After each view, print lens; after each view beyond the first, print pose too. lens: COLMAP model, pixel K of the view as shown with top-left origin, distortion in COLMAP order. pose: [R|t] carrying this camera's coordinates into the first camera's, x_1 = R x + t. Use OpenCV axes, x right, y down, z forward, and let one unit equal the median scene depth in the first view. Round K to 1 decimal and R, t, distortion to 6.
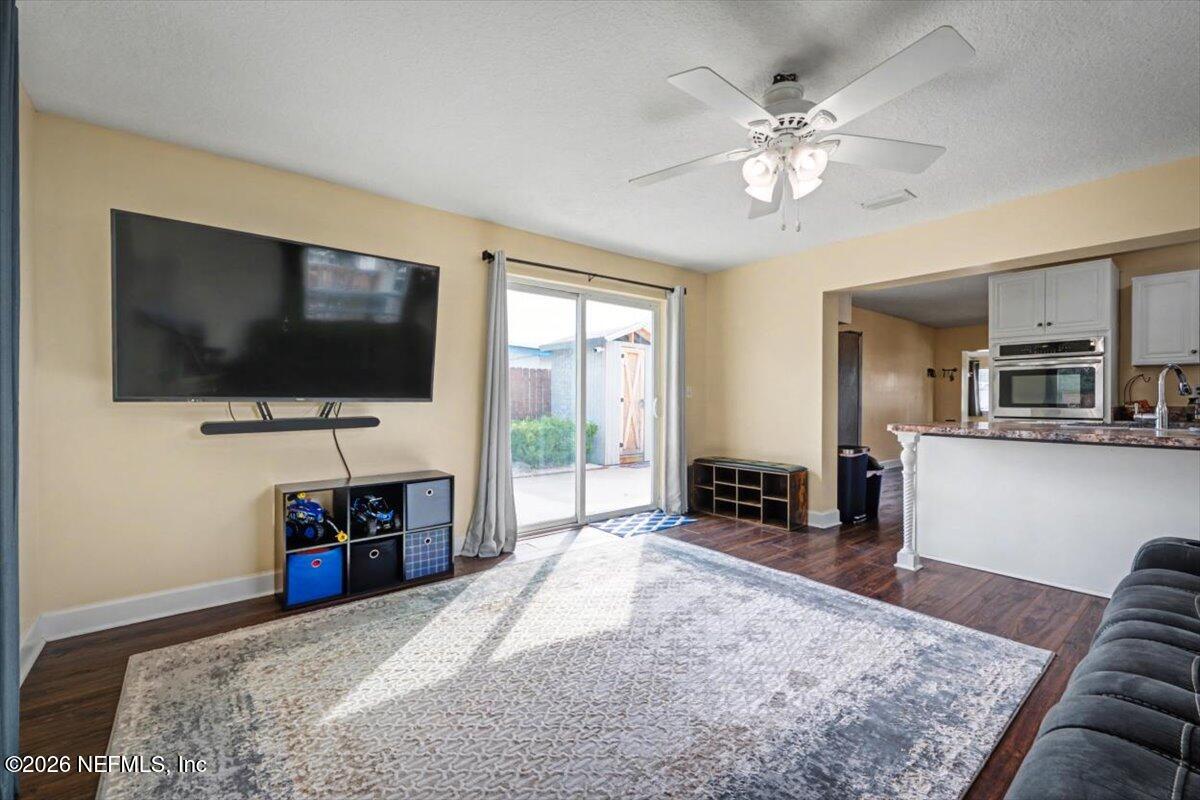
lens RADIAL K [[505.5, 0, 600.0], [0, 505.5, 400.0], [0, 0, 1]] dist [-0.000450, -0.000094]
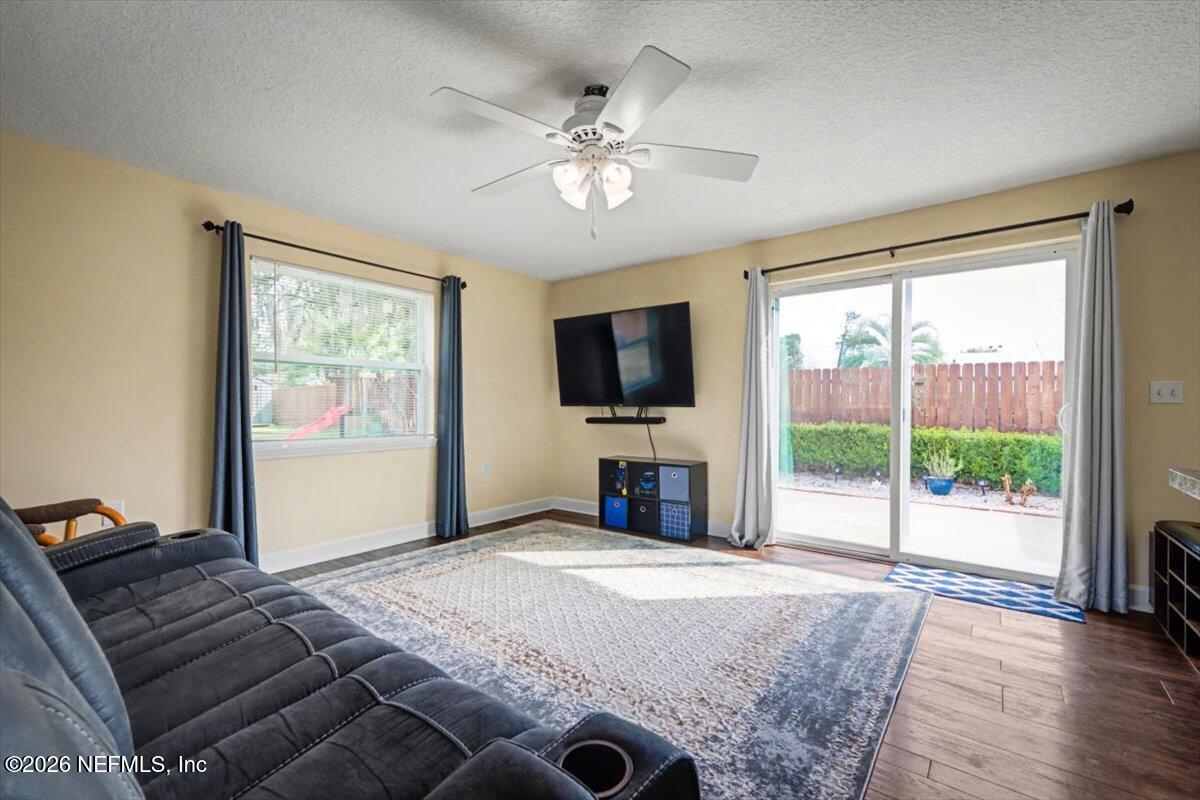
lens RADIAL K [[496.6, 0, 600.0], [0, 496.6, 400.0], [0, 0, 1]] dist [0.002056, 0.000219]
pose [[0.217283, -0.012864, -0.976024, 0.916017], [-0.003196, 0.999898, -0.013890, 0.005580], [0.976103, 0.006138, 0.217220, 0.538817]]
